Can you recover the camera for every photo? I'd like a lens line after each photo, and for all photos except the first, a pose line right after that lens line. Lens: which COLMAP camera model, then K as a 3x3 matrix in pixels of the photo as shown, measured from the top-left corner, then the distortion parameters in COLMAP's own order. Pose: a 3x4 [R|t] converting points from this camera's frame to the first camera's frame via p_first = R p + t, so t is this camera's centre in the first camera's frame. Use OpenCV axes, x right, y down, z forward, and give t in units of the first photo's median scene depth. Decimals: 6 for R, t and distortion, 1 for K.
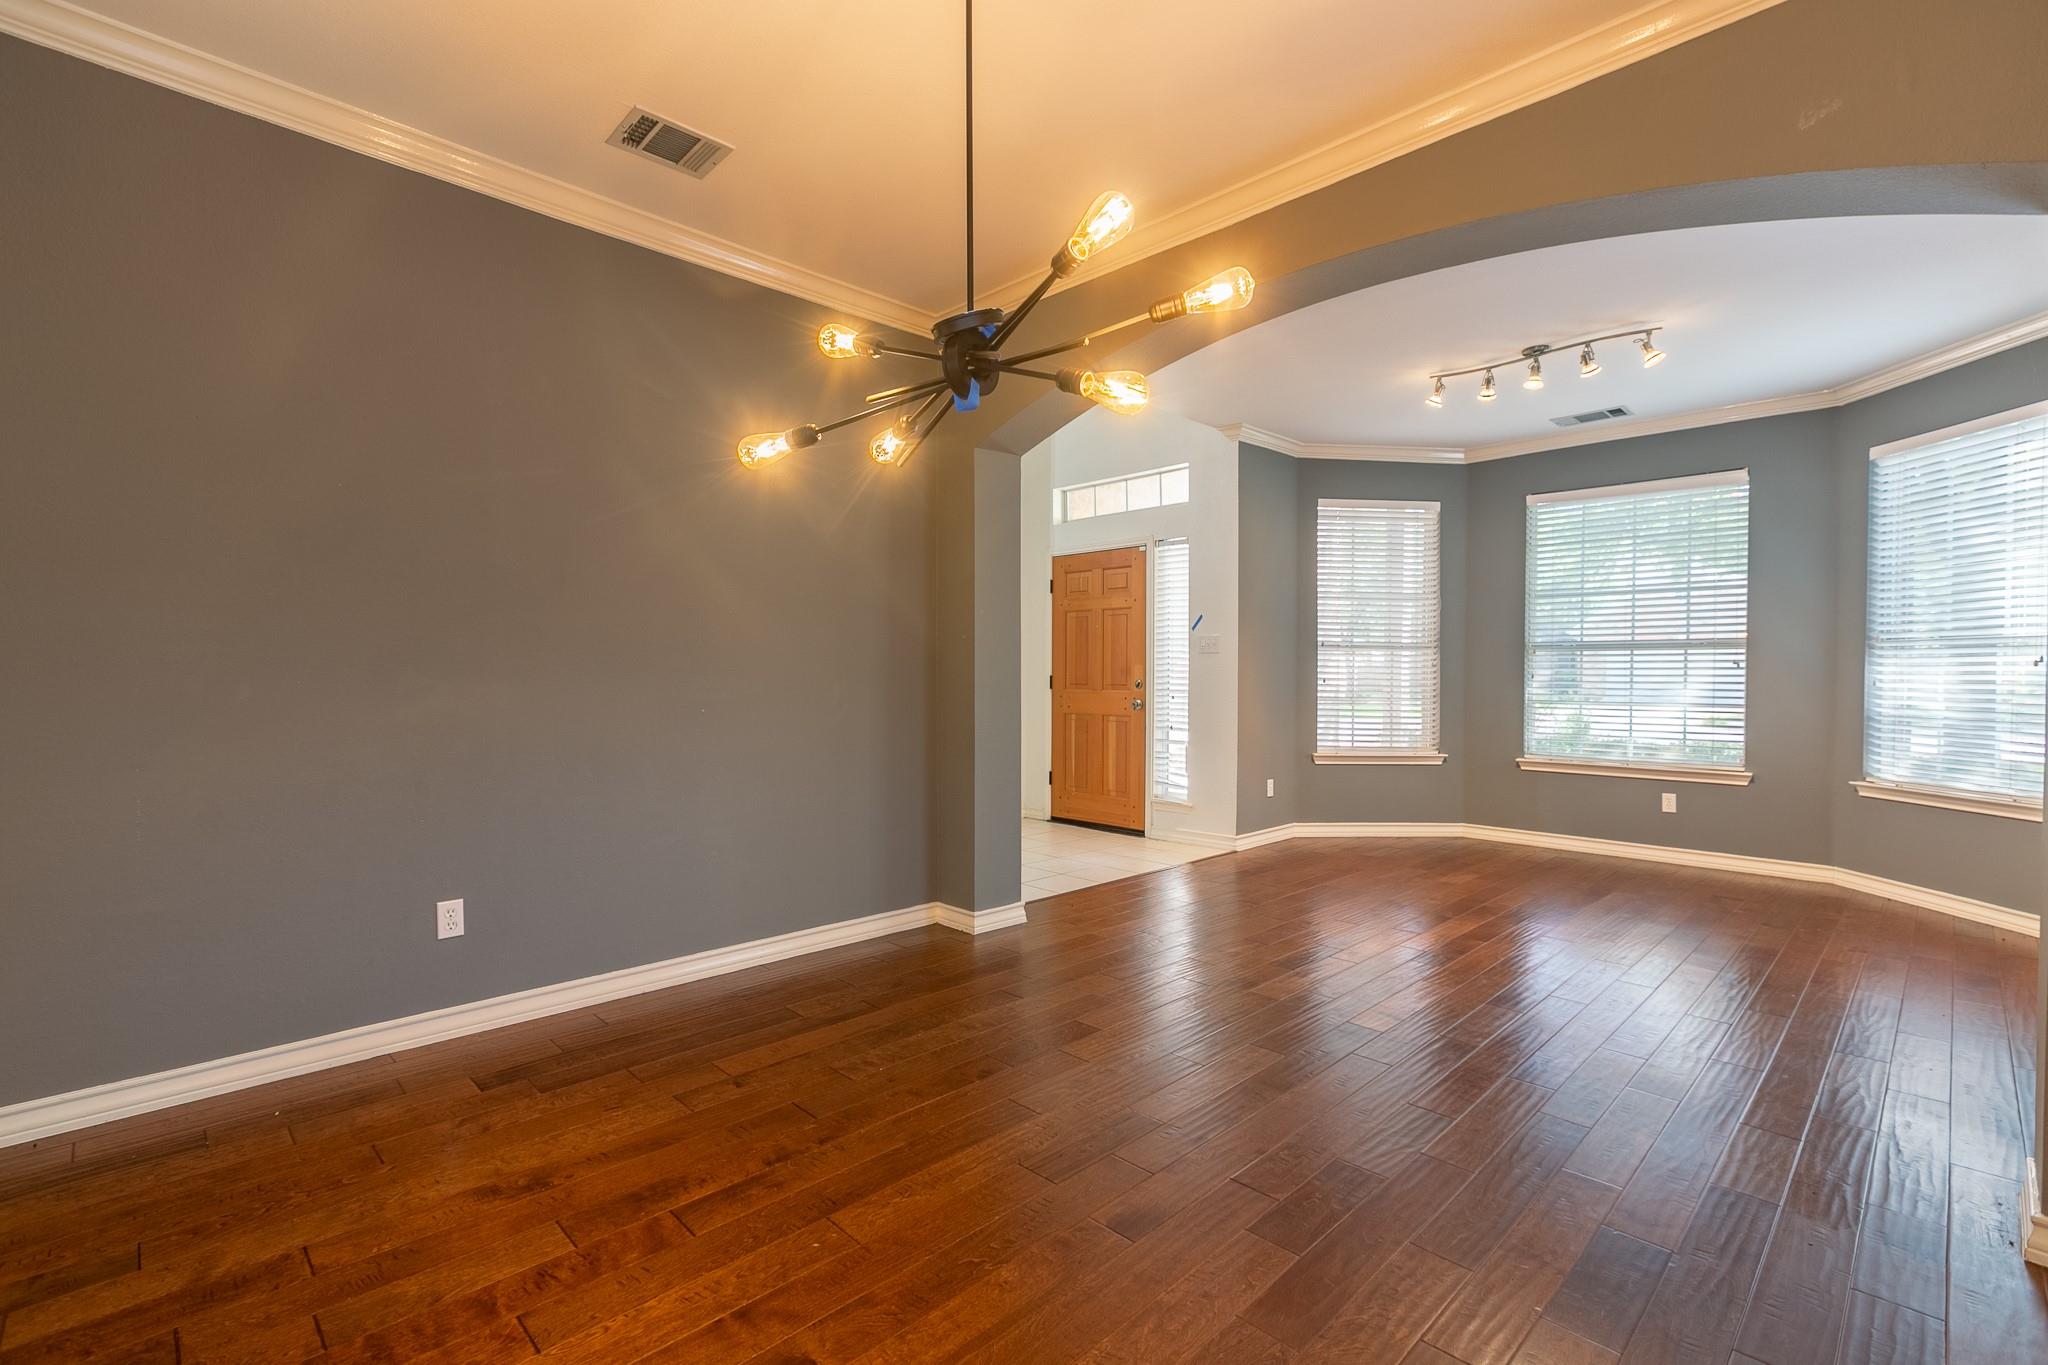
lens RADIAL K [[920.3, 0, 1024.0], [0, 920.3, 682.5], [0, 0, 1]] dist [0.001538, 0.000099]
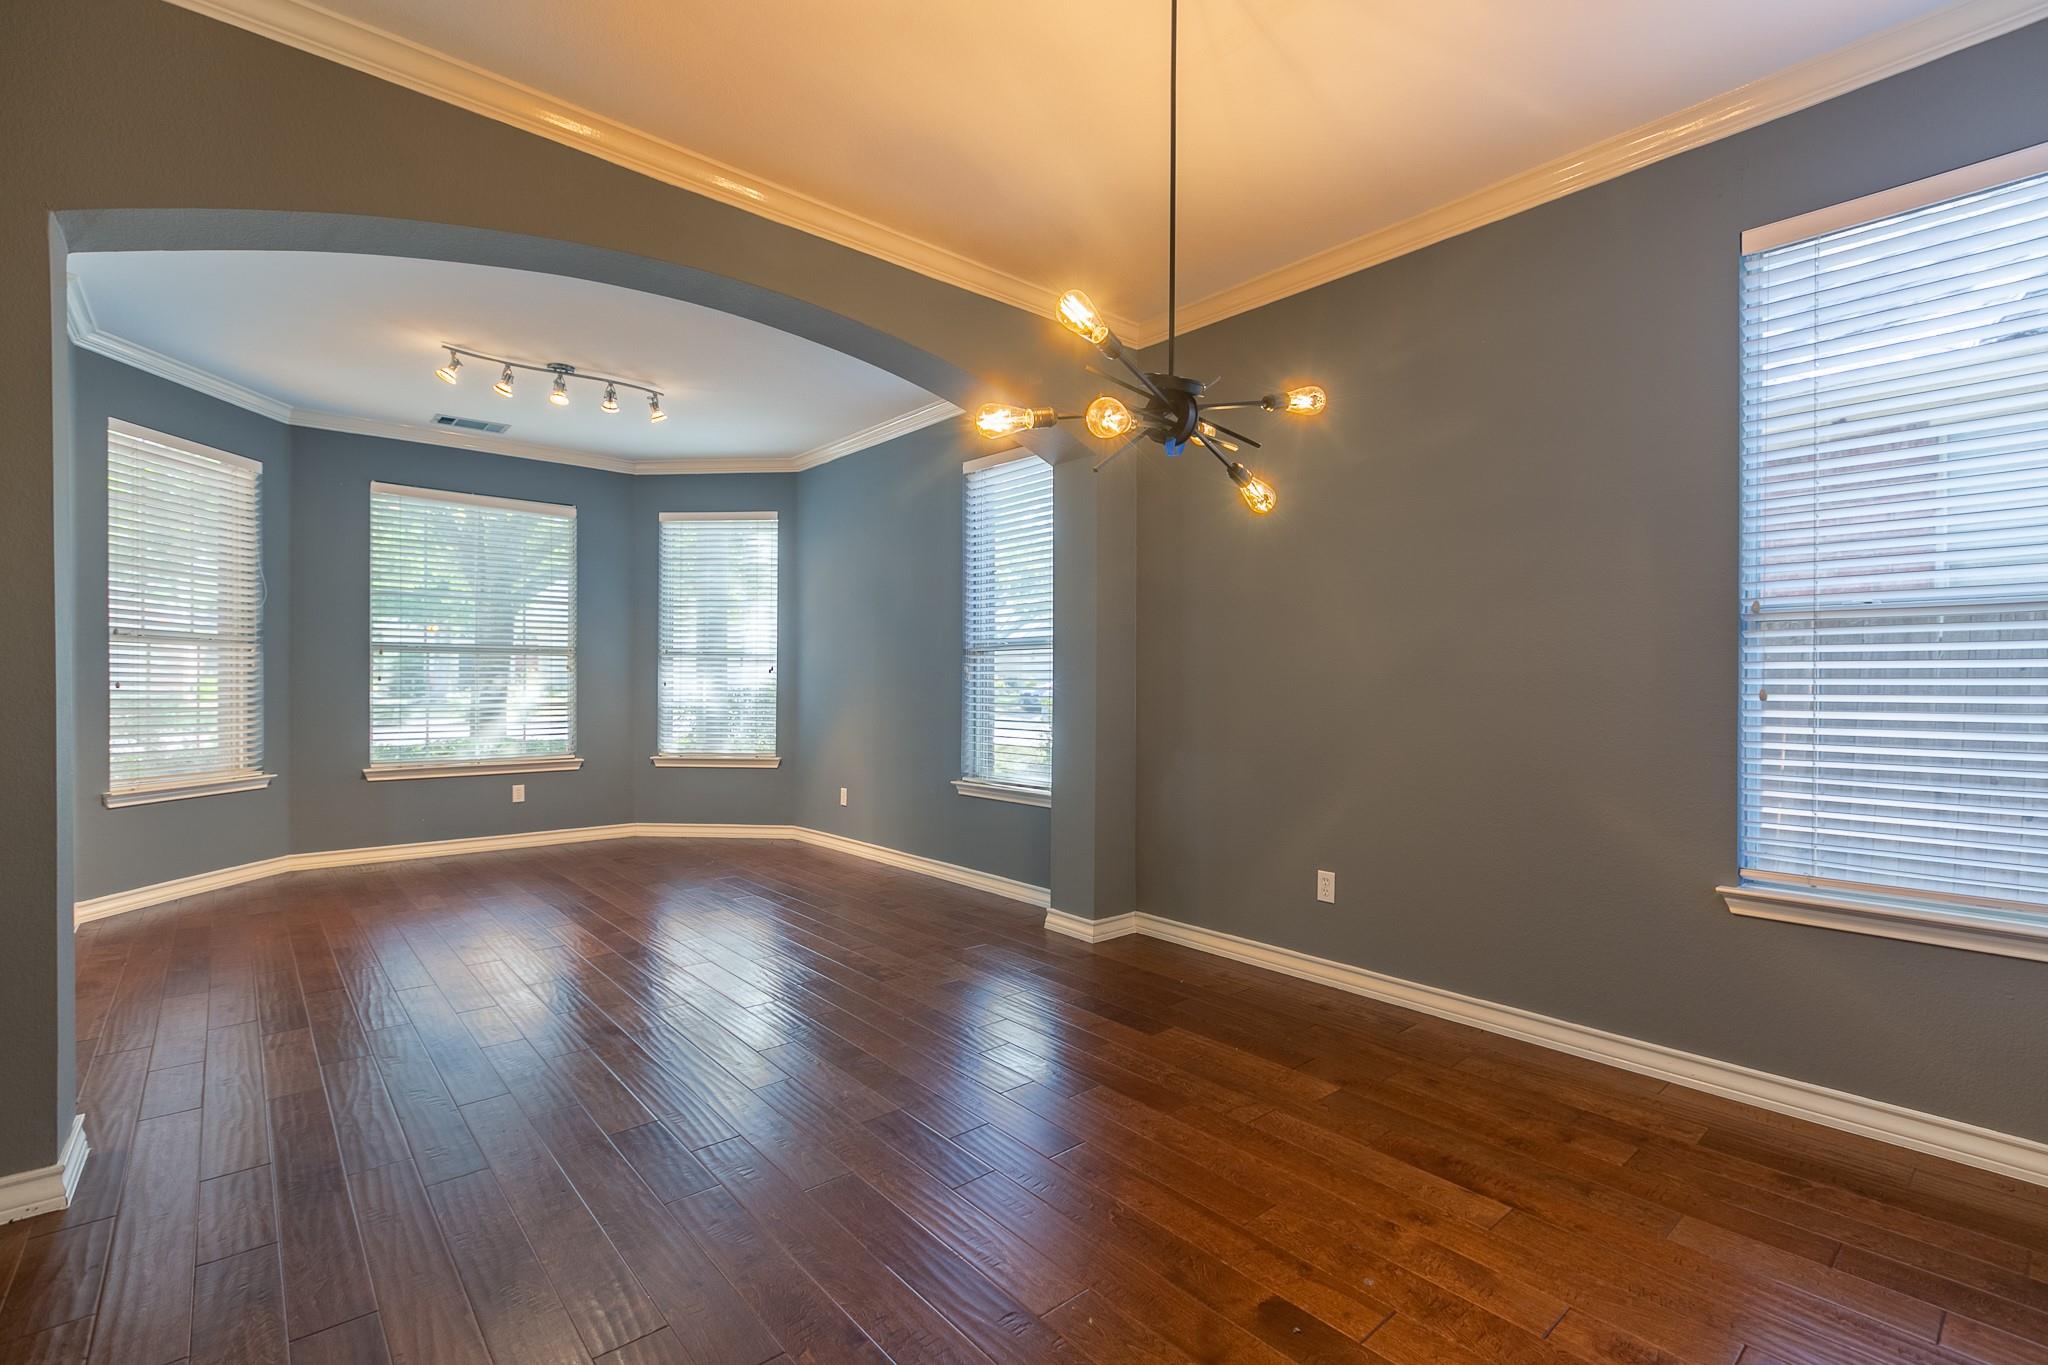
lens RADIAL K [[920.3, 0, 1024.0], [0, 920.3, 682.5], [0, 0, 1]] dist [0.001538, 0.000099]
pose [[0.063249, -0.005059, 0.997985, -0.376739], [0.004707, 0.999978, 0.004770, -0.004877], [-0.997987, 0.004396, 0.063271, 0.338720]]
